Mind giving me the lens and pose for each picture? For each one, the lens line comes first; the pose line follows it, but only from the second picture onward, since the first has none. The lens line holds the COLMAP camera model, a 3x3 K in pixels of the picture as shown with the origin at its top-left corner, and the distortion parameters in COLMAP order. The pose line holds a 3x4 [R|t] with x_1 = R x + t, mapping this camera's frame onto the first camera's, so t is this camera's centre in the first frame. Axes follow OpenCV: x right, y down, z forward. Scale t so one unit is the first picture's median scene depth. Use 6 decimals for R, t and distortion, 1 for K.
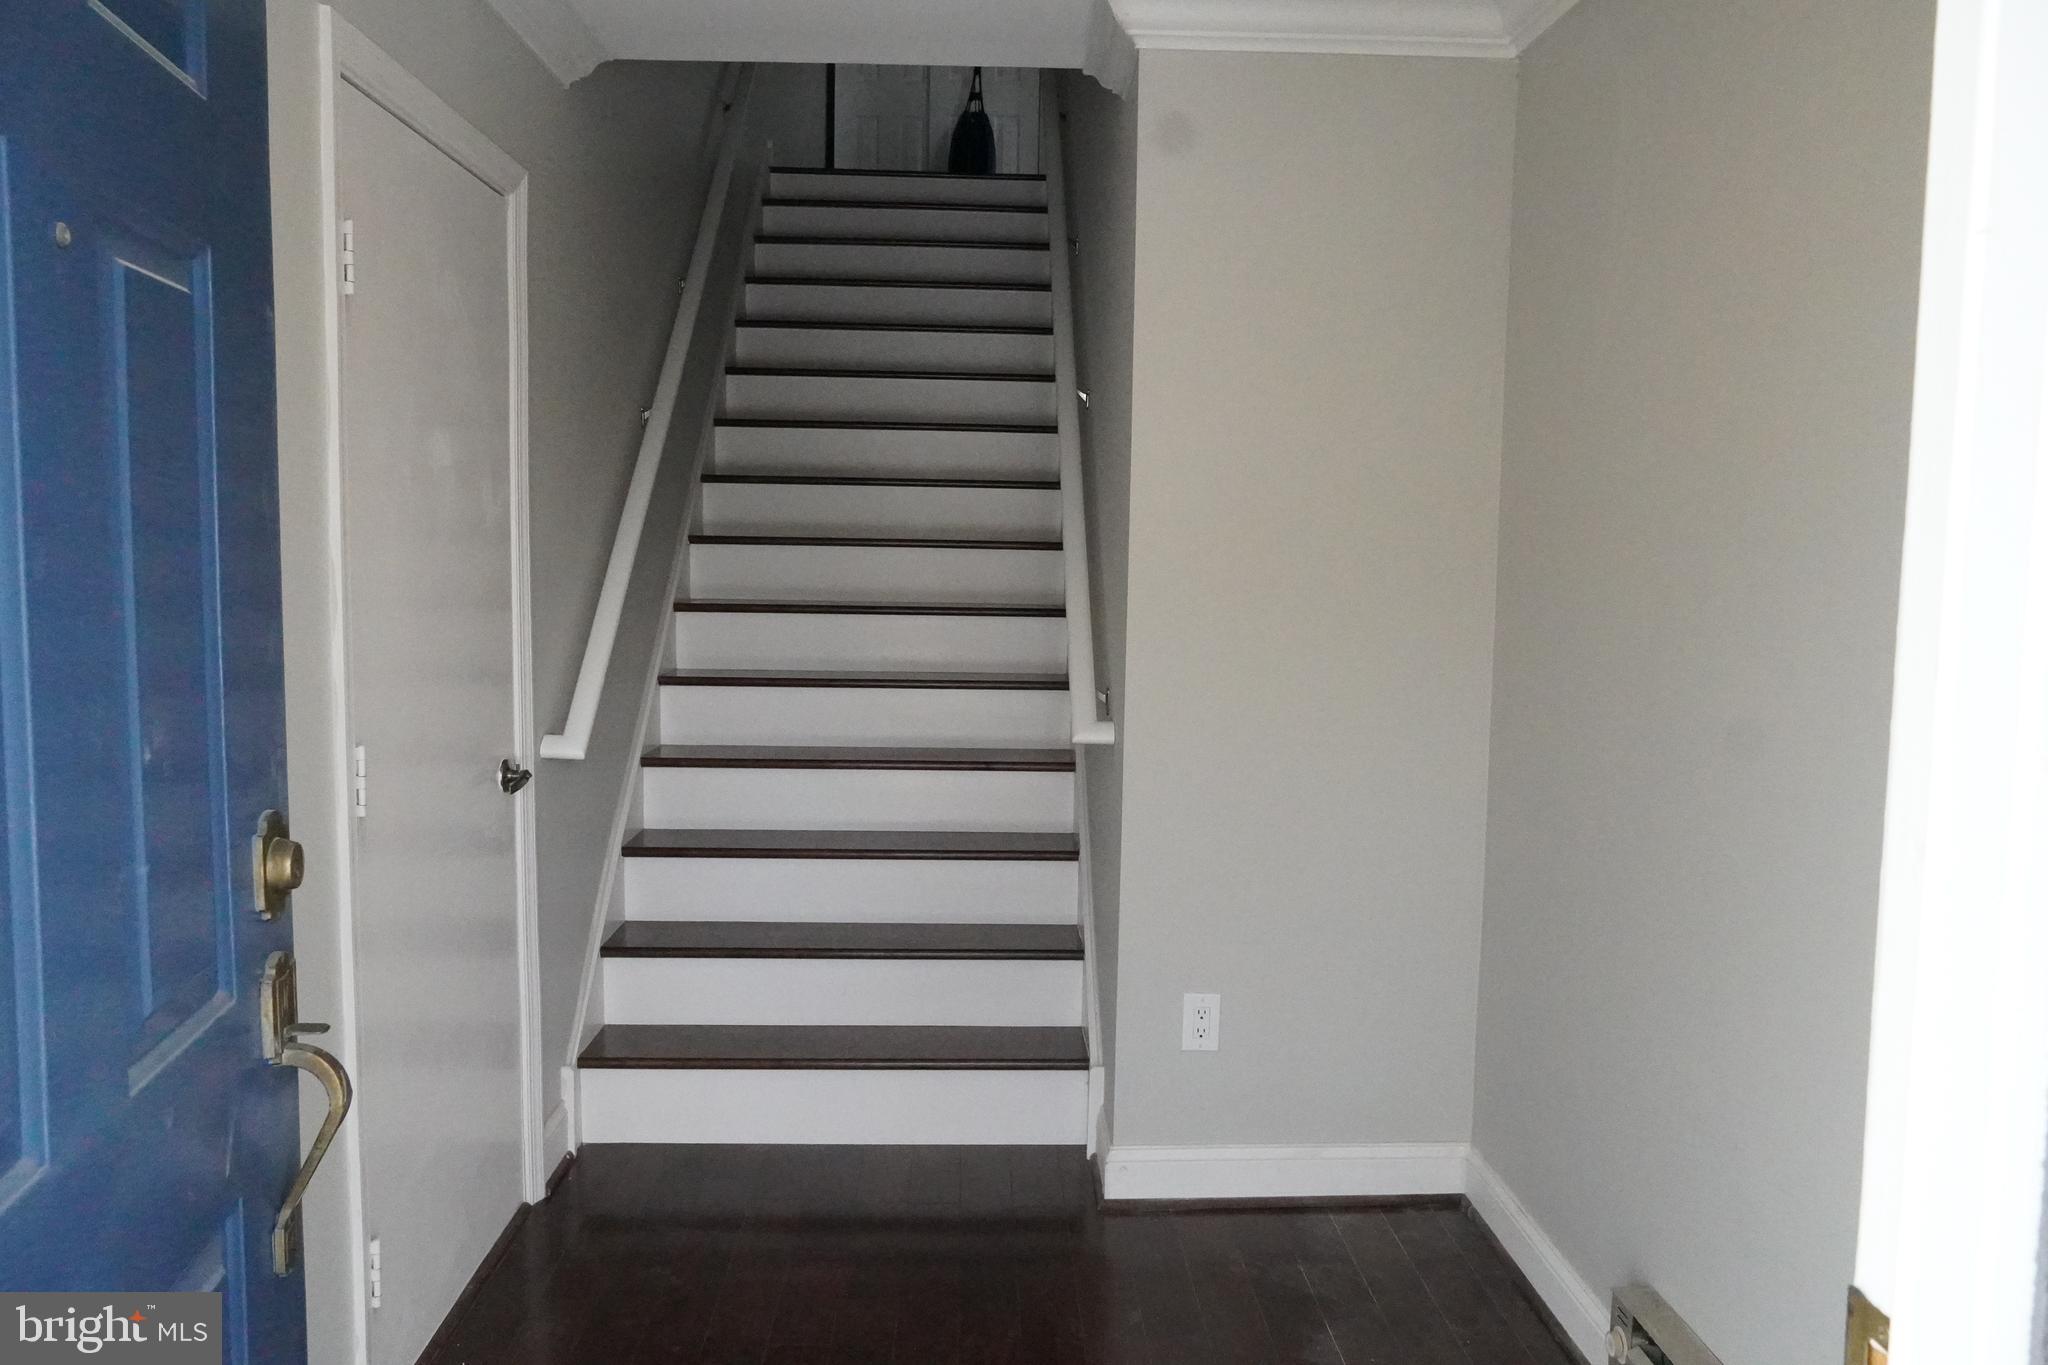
lens RADIAL K [[1522.2, 0, 1025.2], [0, 1522.2, 683.1], [0, 0, 1]] dist [-0.046132, 0.052805]
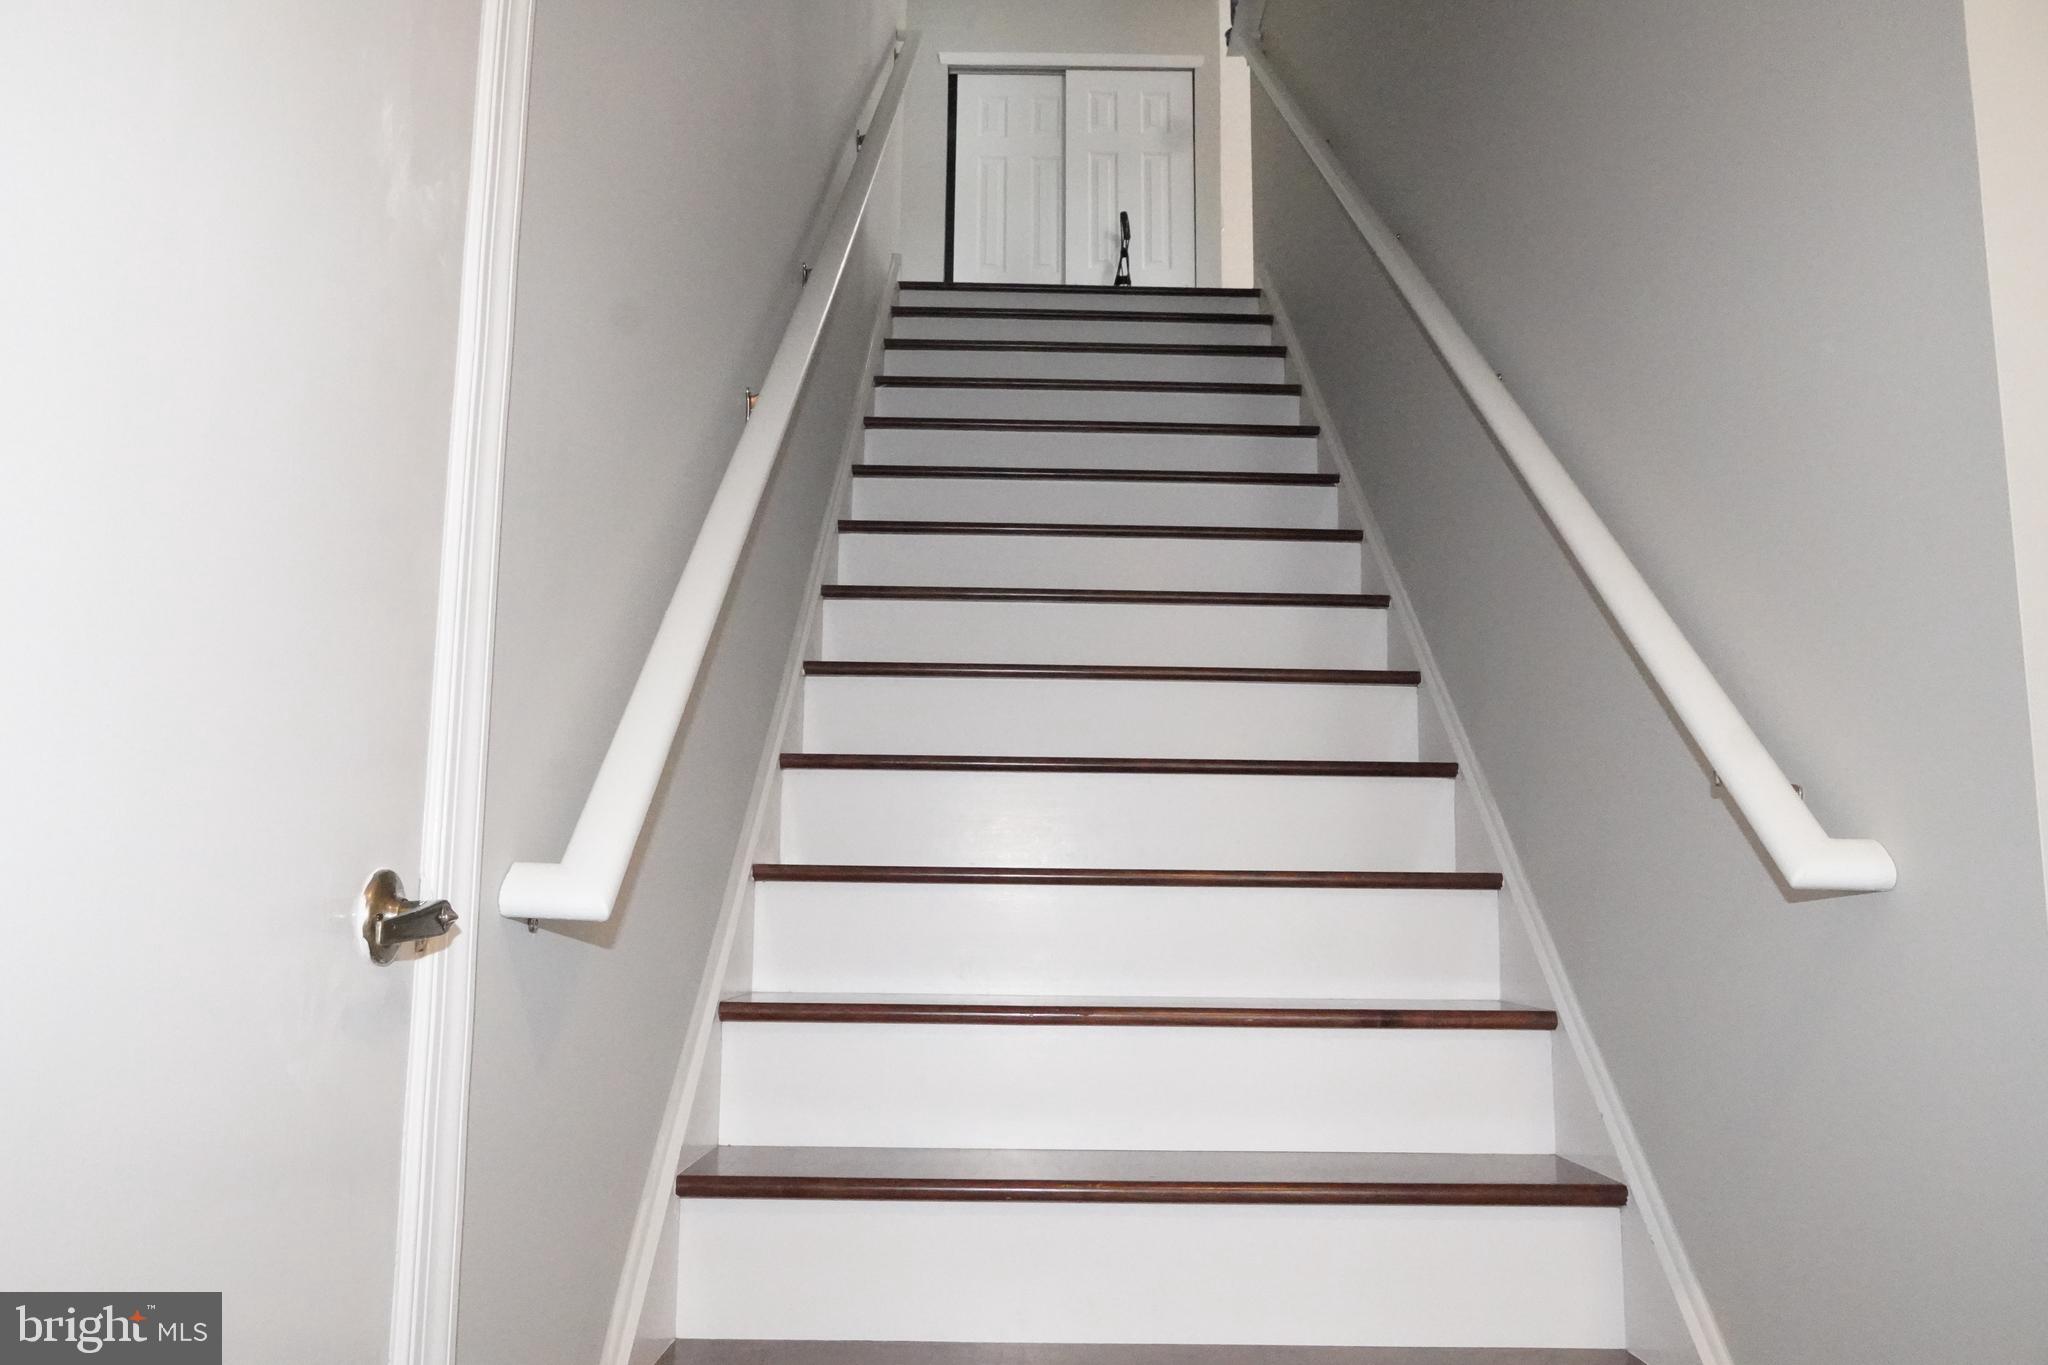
lens RADIAL K [[1522.2, 0, 1025.4], [0, 1522.2, 679.0], [0, 0, 1]] dist [-0.046132, 0.052805]
pose [[0.999509, -0.010656, -0.029479, -0.136847], [0.003203, 0.970238, -0.242132, 0.070738], [0.031182, 0.241918, 0.969796, 0.489243]]
